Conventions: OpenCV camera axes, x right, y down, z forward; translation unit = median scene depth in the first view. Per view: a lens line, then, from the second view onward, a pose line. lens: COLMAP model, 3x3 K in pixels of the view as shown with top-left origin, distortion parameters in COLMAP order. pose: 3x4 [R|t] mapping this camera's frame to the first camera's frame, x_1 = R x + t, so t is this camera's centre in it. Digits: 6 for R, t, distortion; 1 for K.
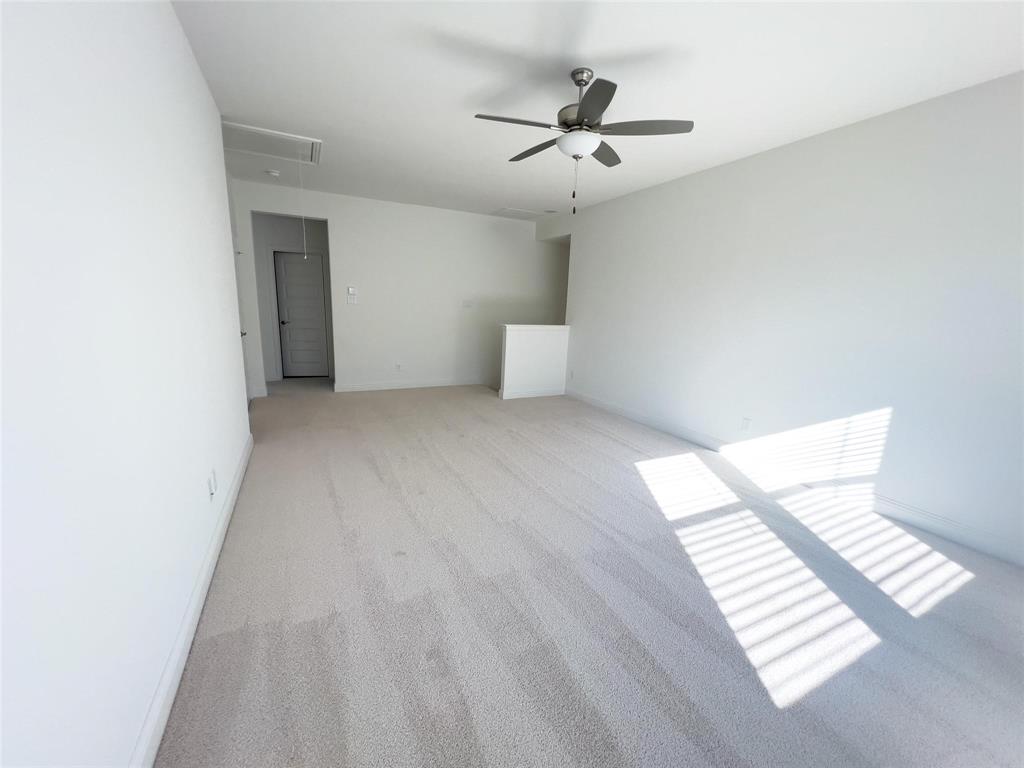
lens RADIAL K [[413.5, 0, 513.8], [0, 413.5, 380.0], [0, 0, 1]] dist [-0.000694, -0.000091]
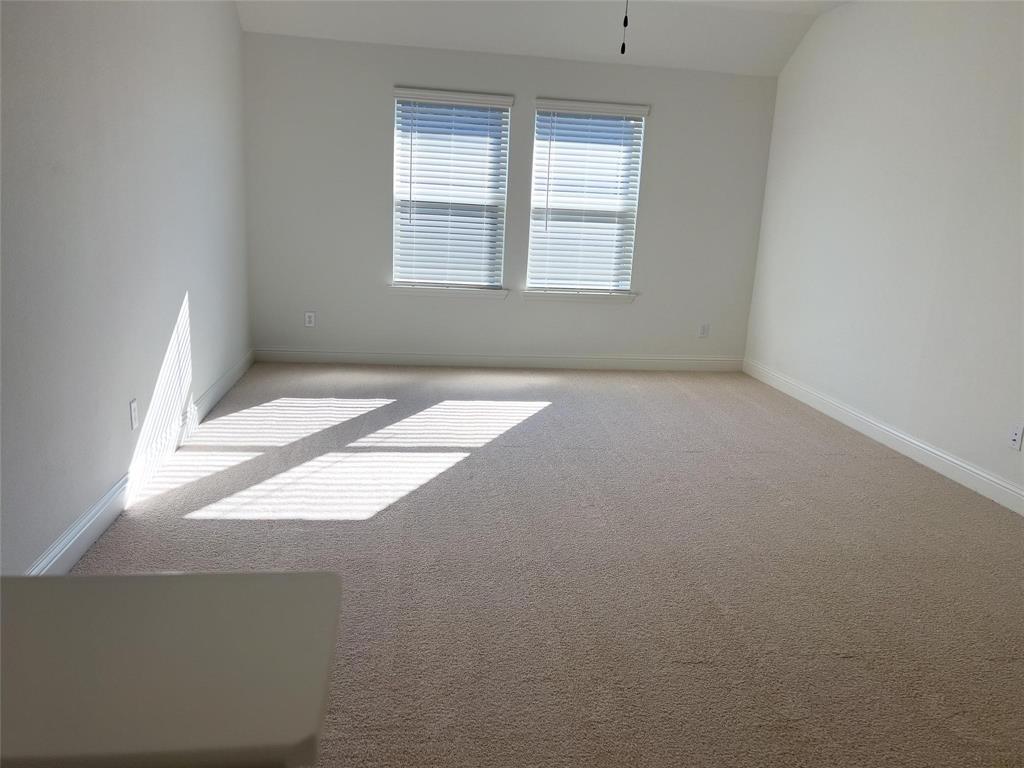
lens RADIAL K [[782.3, 0, 512.0], [0, 782.3, 384.0], [0, 0, 1]] dist [0.000169, -0.001324]
pose [[-0.937526, -0.170357, 0.303355, -0.146964], [-0.031032, 0.909389, 0.414787, -0.421914], [-0.346530, 0.379460, -0.857862, 2.199057]]
